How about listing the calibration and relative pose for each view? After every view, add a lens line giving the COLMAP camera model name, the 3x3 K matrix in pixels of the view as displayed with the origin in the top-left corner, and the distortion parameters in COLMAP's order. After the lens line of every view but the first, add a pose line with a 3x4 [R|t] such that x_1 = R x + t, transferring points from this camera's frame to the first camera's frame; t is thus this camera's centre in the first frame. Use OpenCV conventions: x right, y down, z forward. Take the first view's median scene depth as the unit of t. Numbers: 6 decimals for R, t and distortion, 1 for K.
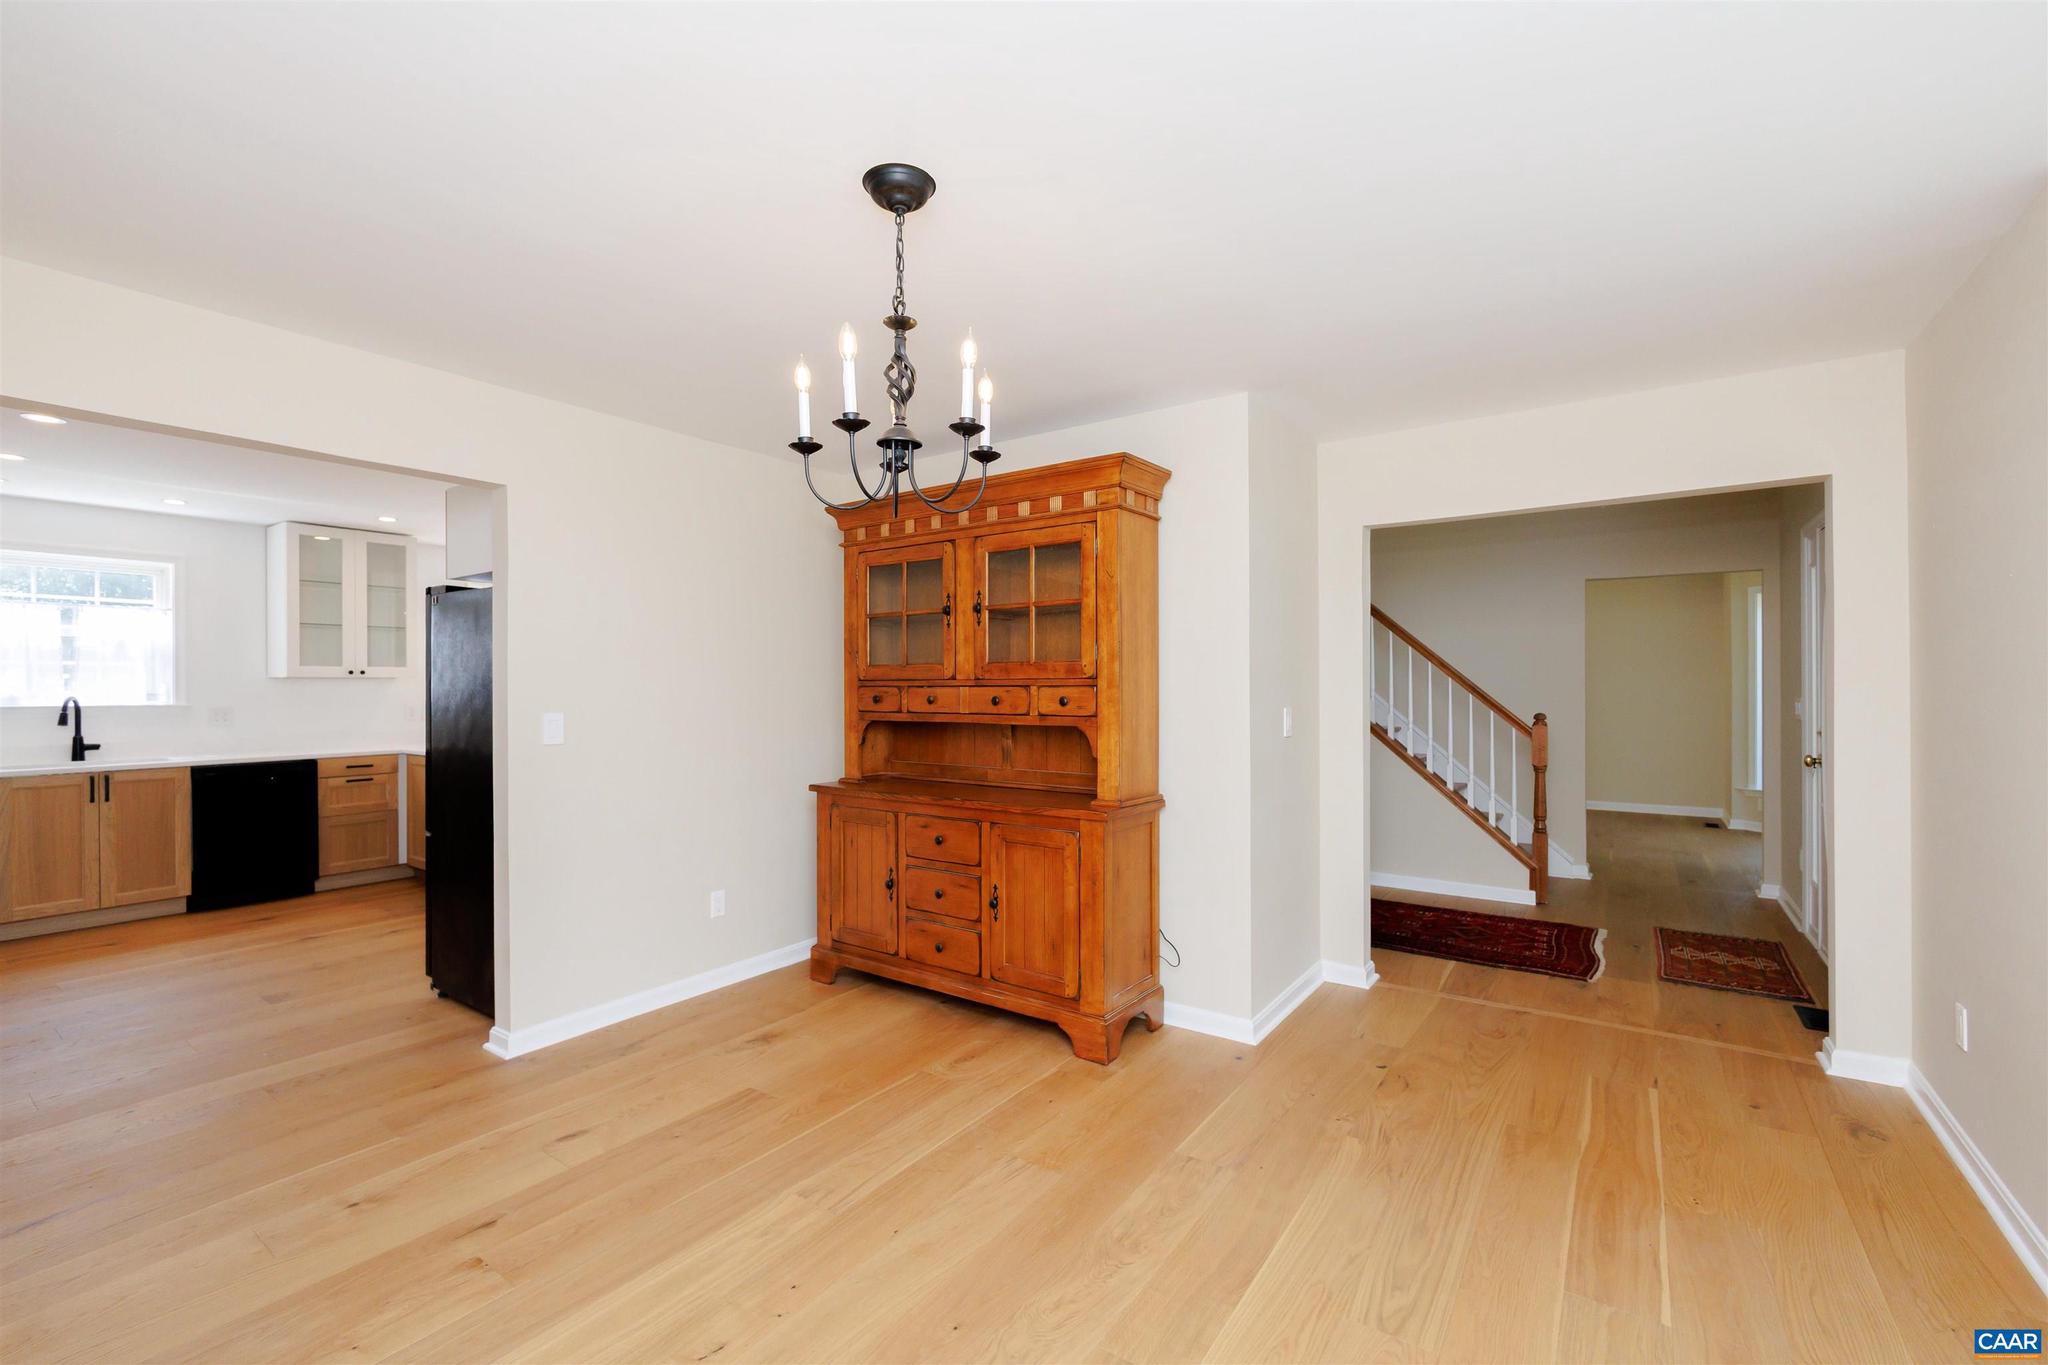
lens RADIAL K [[872.7, 0, 1024.0], [0, 872.7, 682.5], [0, 0, 1]] dist [-0.003087, -0.000156]
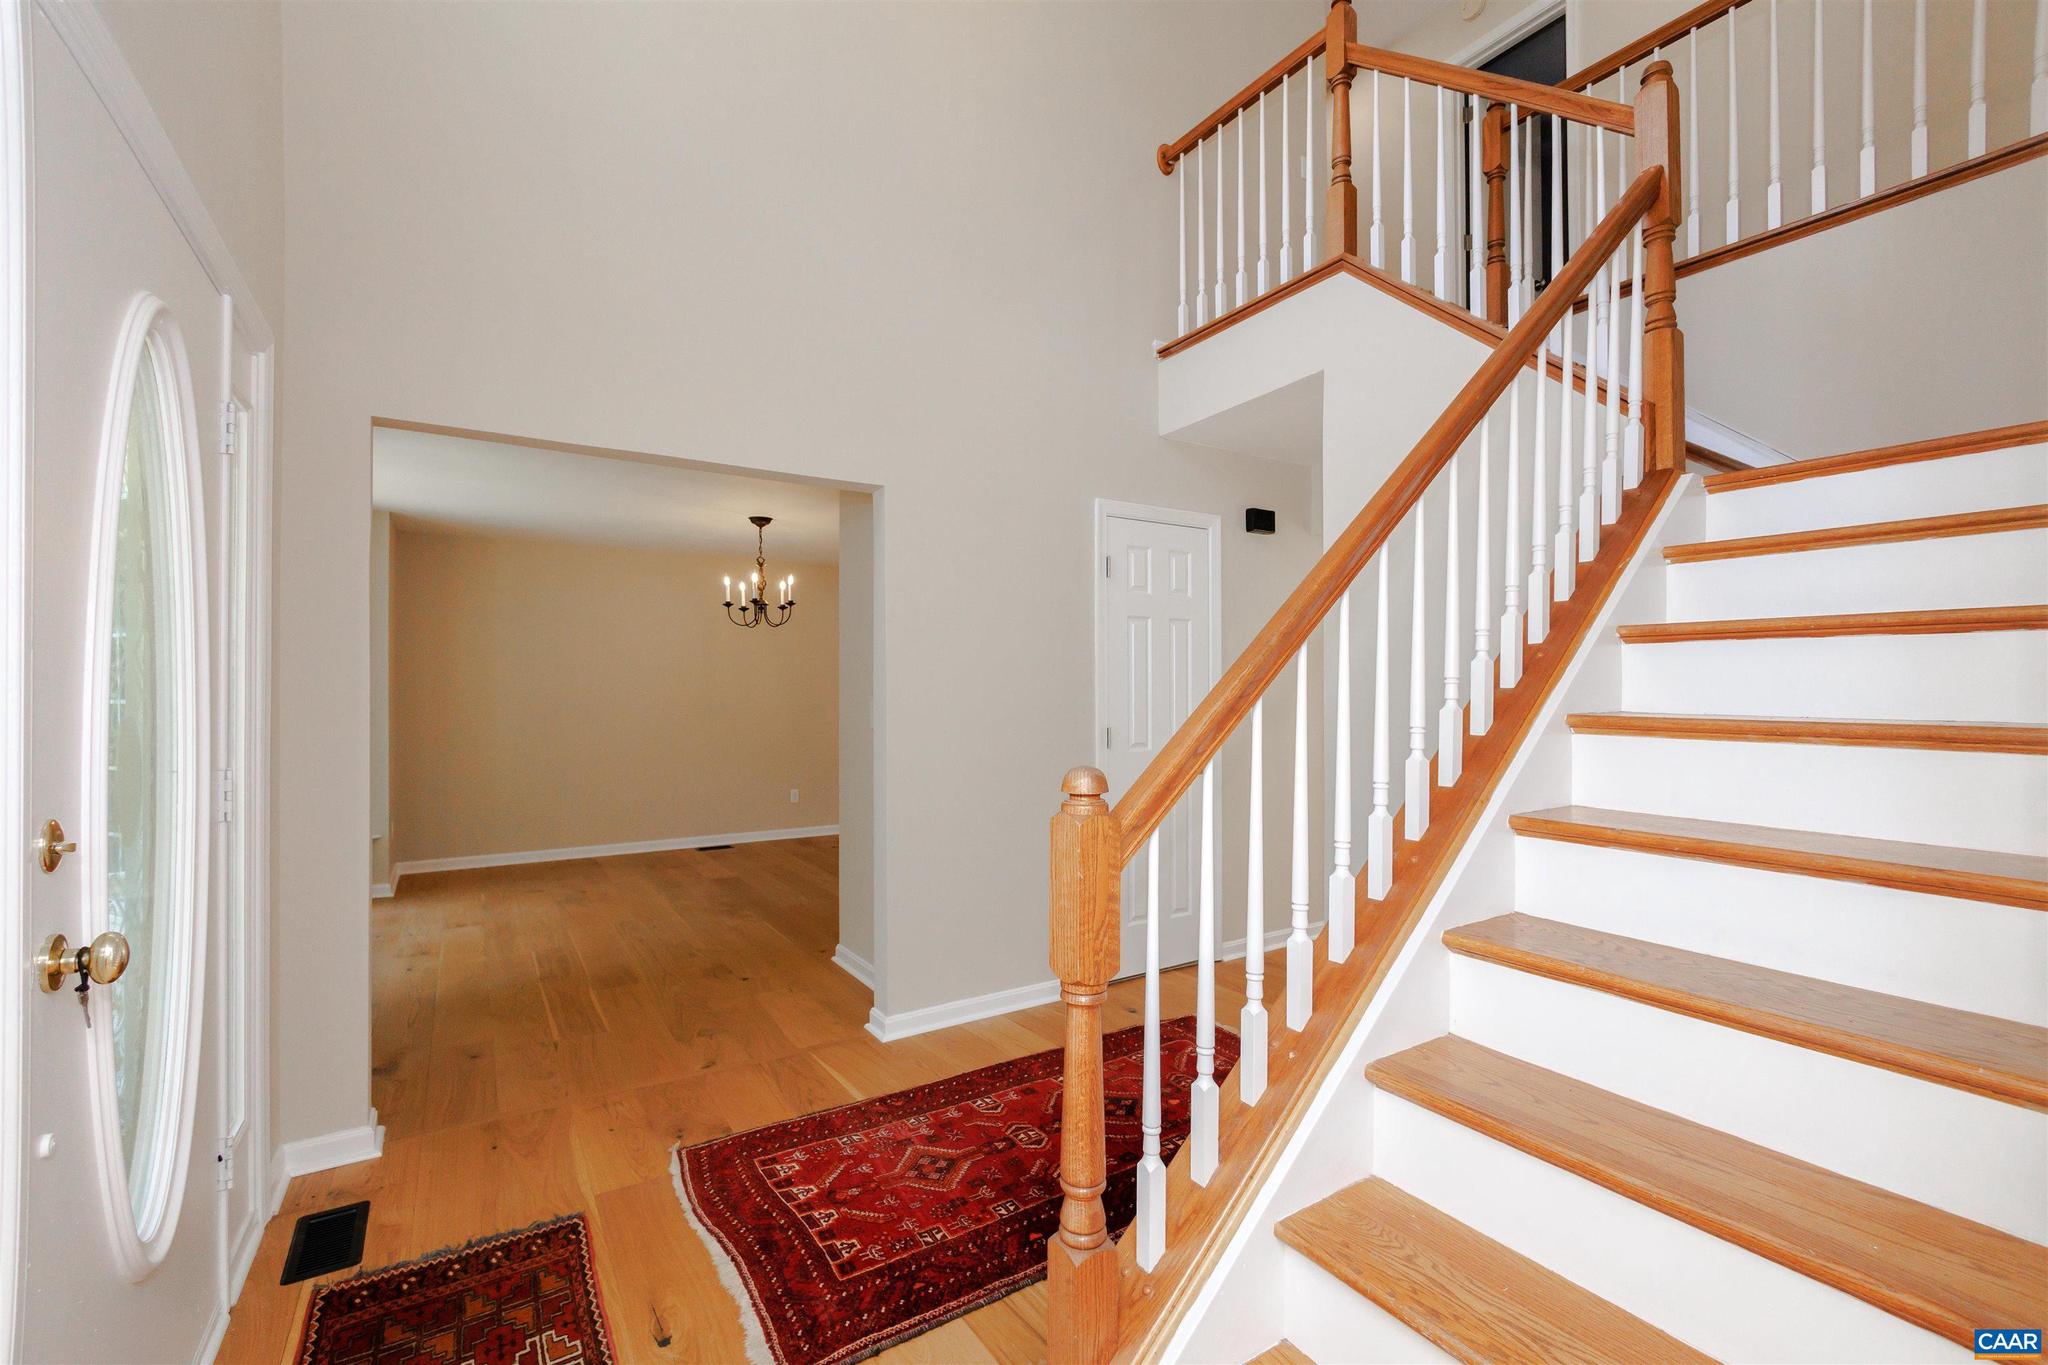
lens RADIAL K [[872.9, 0, 1016.5], [0, 872.9, 694.6], [0, 0, 1]] dist [-0.000631, -0.000071]
pose [[-0.385392, 0.009327, -0.922706, 1.032148], [-0.001193, 0.999943, 0.010606, 0.010350], [0.922752, 0.005188, -0.385359, 1.336260]]
